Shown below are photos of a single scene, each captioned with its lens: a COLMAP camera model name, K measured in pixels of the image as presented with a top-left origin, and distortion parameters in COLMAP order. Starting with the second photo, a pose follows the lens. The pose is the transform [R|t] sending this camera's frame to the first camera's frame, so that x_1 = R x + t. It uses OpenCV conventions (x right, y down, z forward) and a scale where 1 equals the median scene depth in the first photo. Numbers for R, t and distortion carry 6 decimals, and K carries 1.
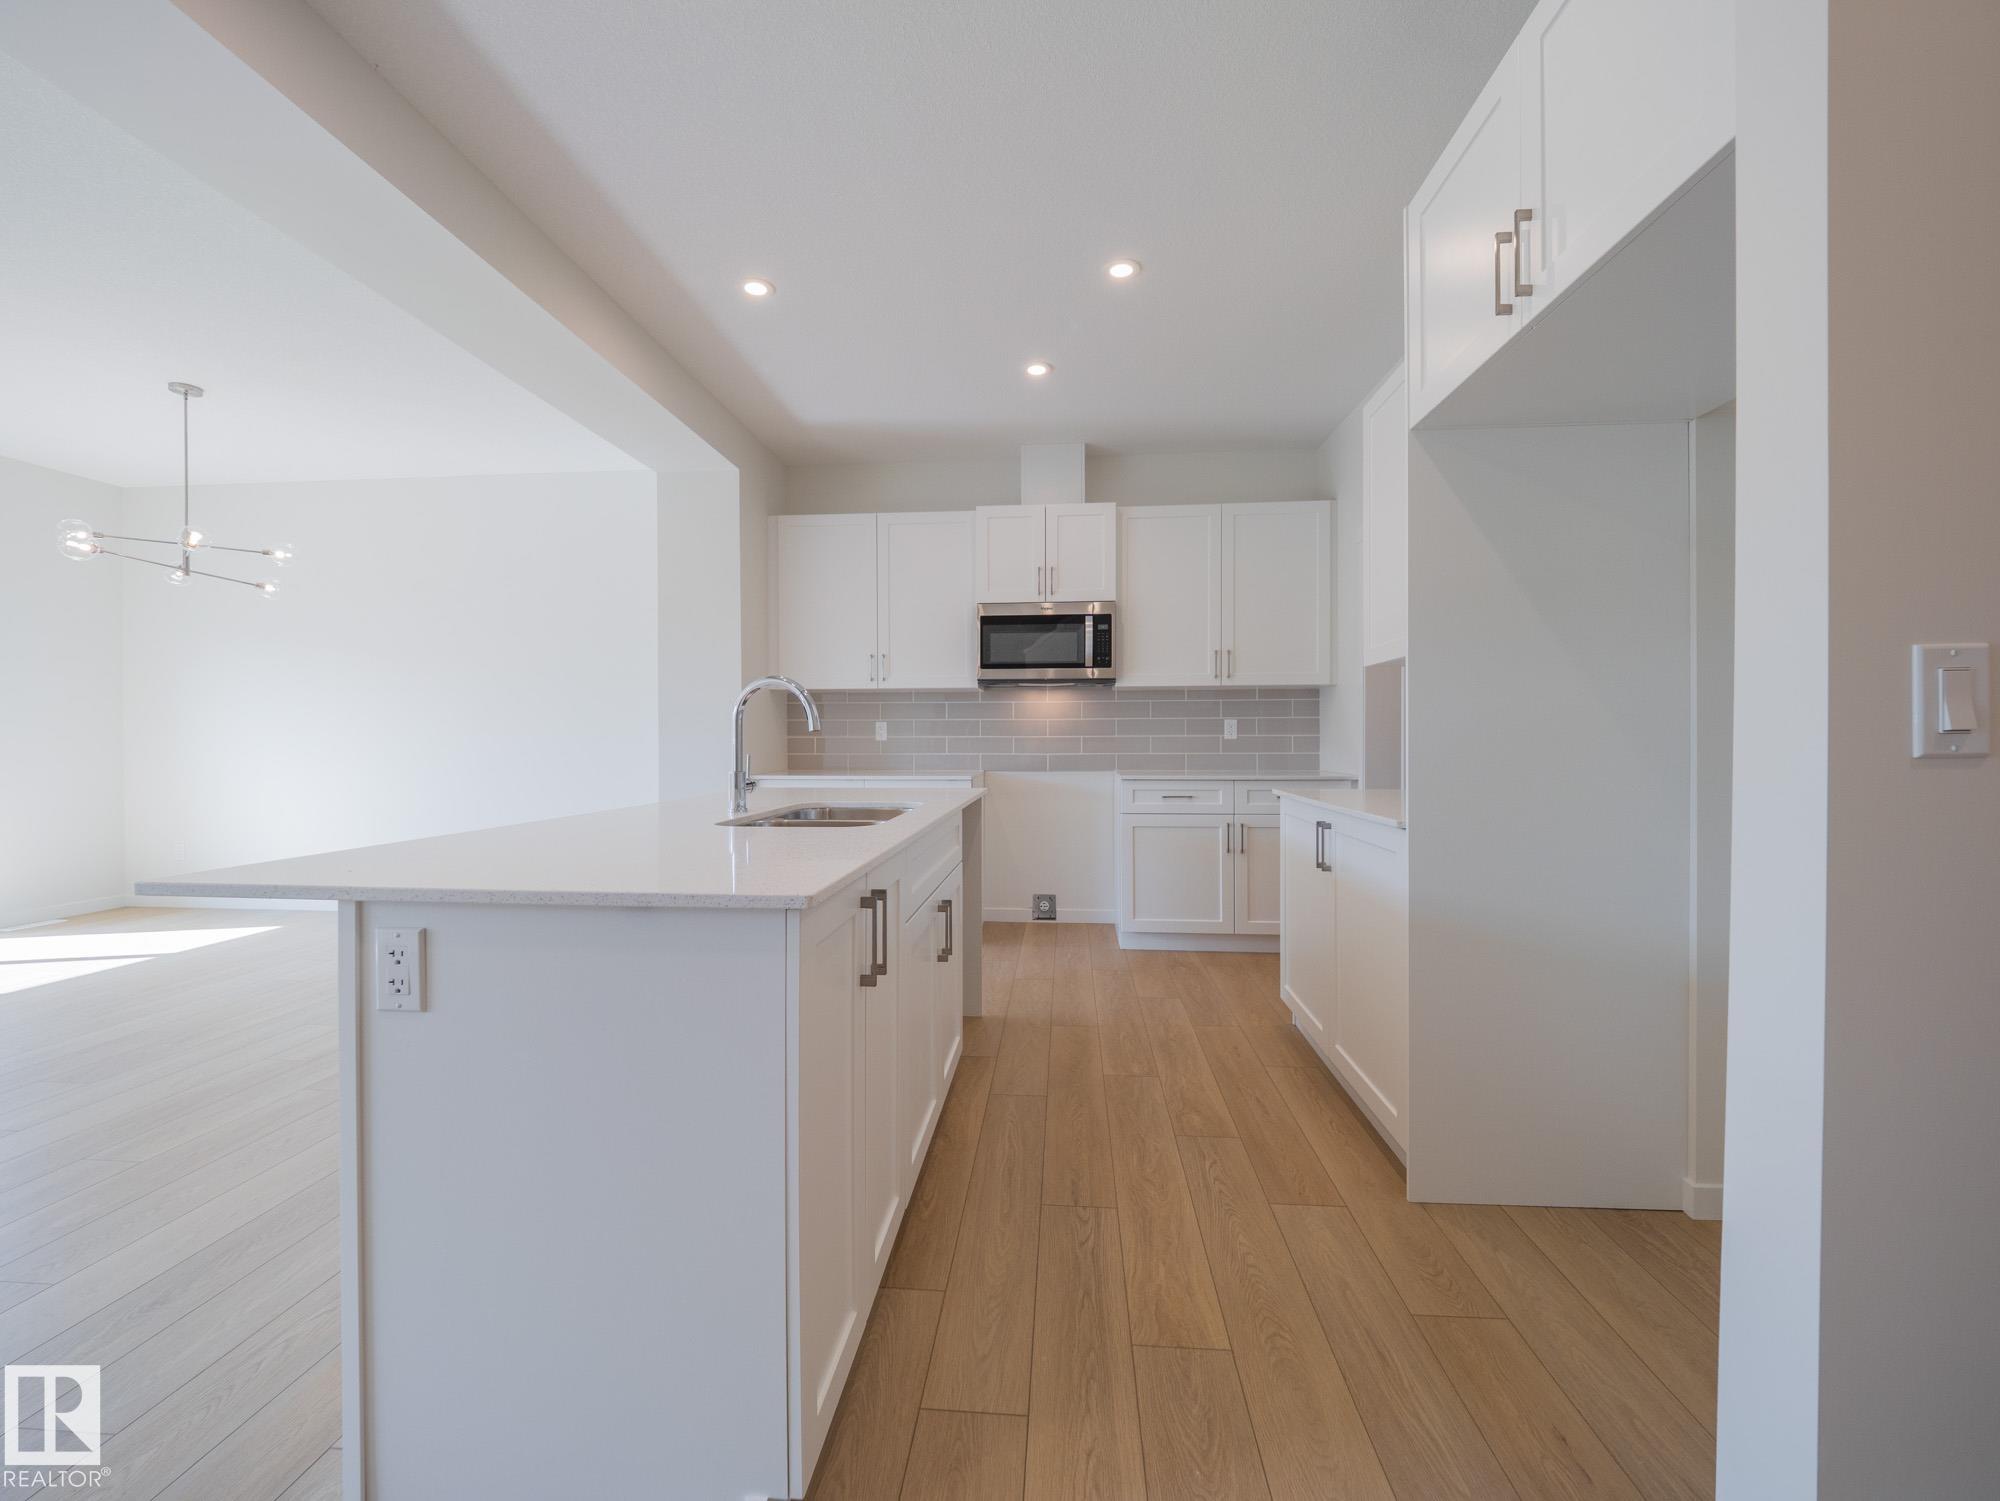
lens RADIAL K [[833.0, 0, 996.6], [0, 833.0, 747.9], [0, 0, 1]] dist [-0.001929, -0.000890]
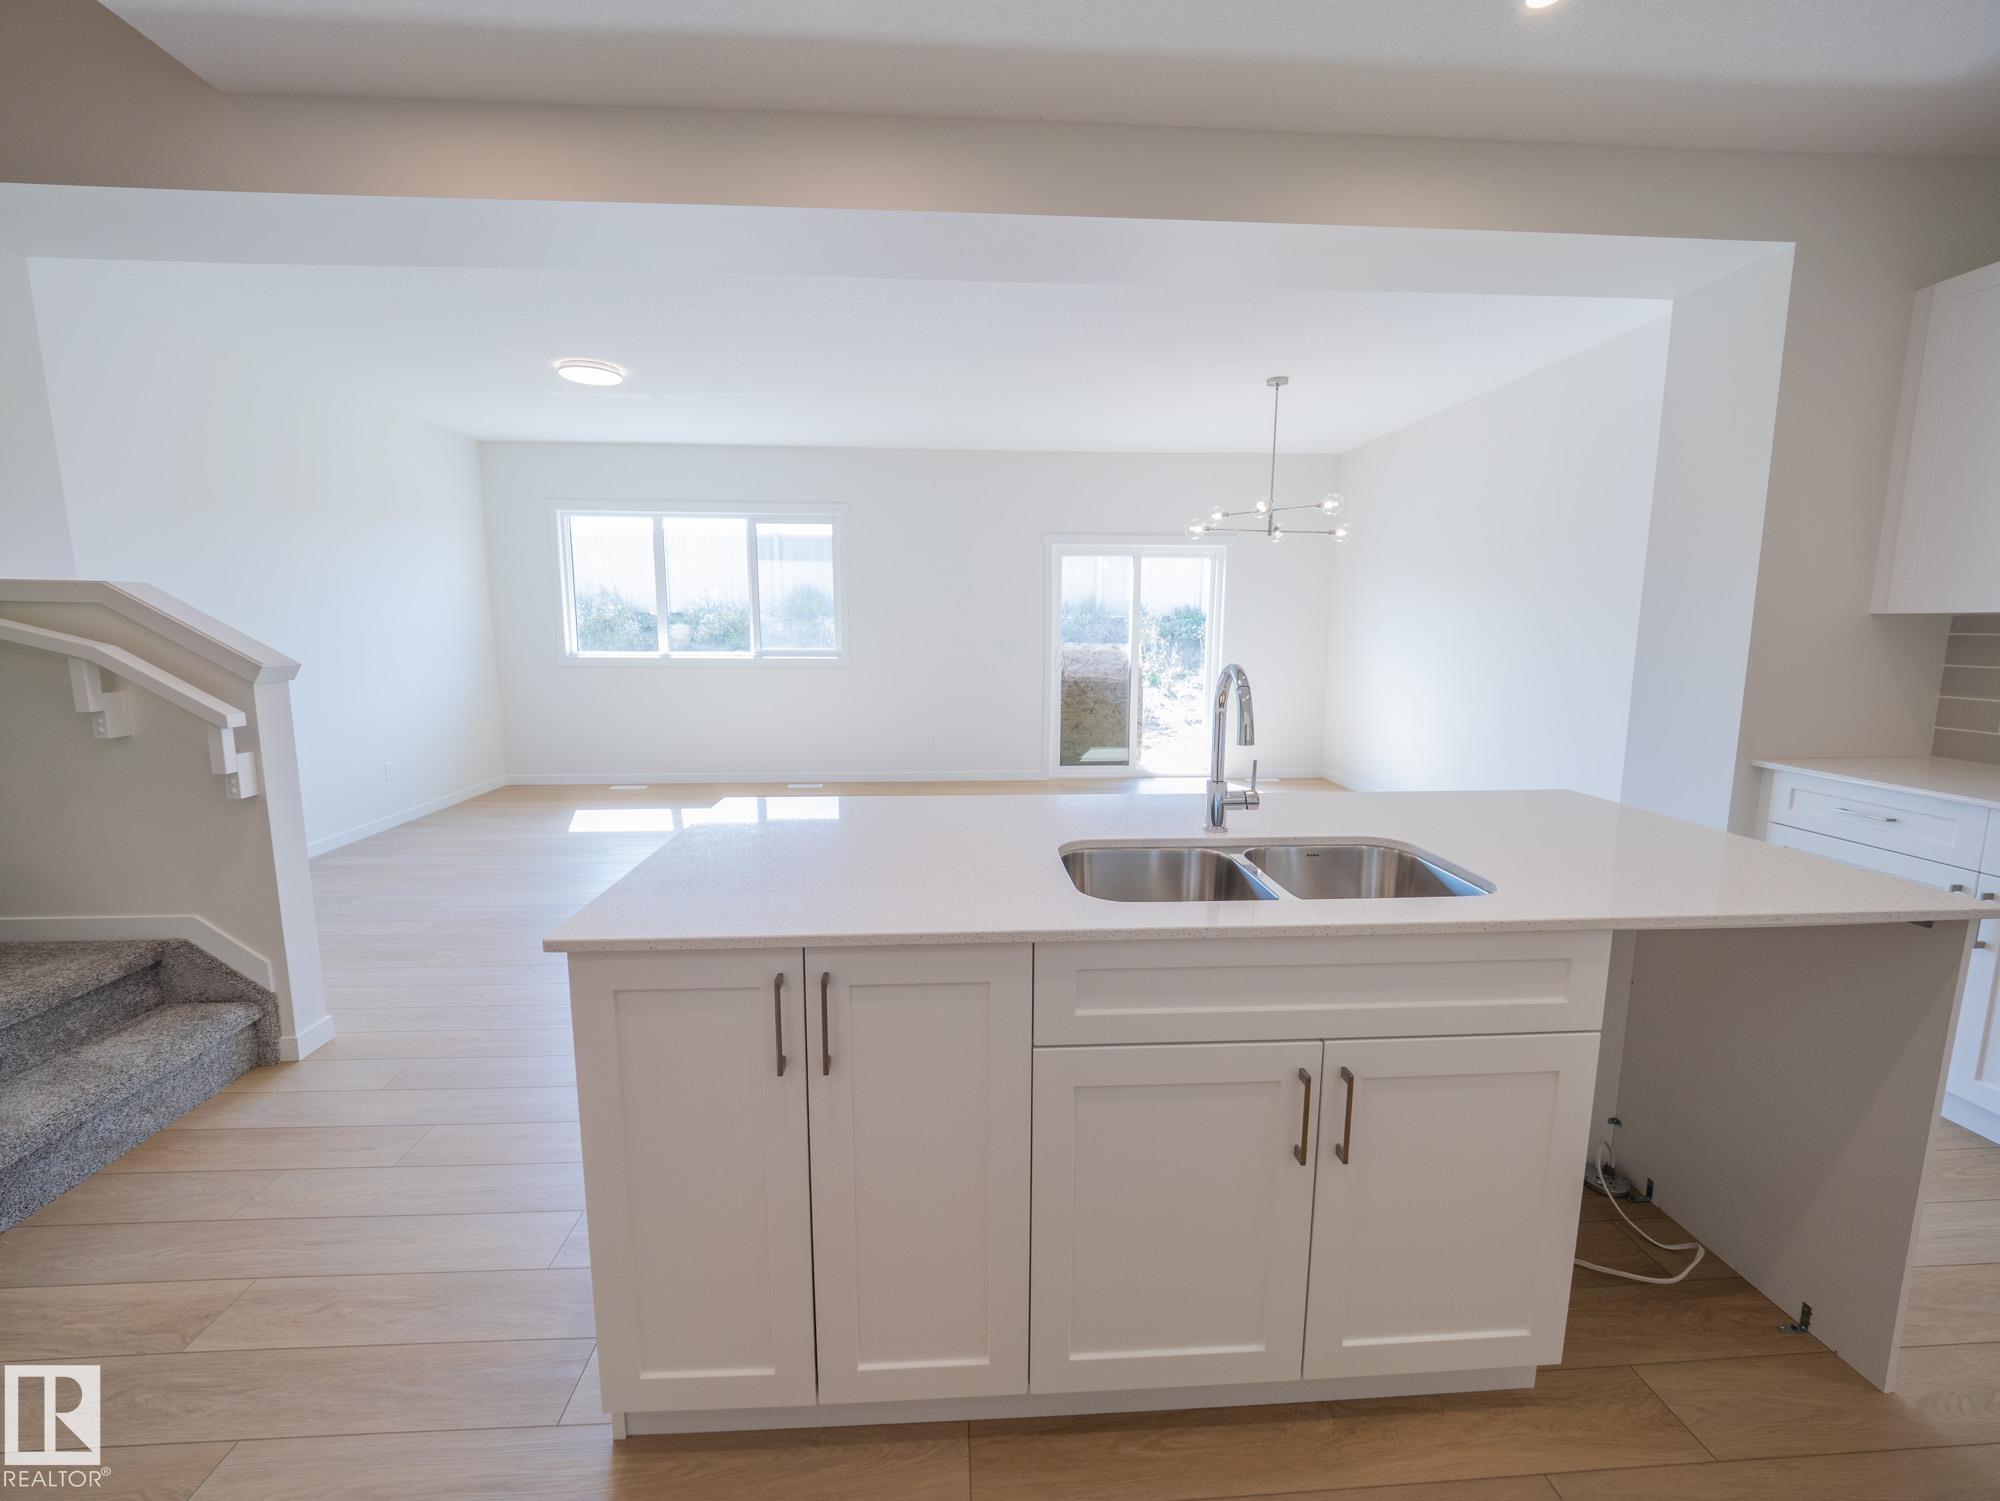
lens RADIAL K [[838.1, 0, 995.4], [0, 838.1, 749.6], [0, 0, 1]] dist [-0.009227, 0.003106]
pose [[0.146907, 0.148342, -0.977964, 0.288592], [-0.011681, 0.988882, 0.148243, -0.078138], [0.989081, -0.010355, 0.147006, 0.448105]]
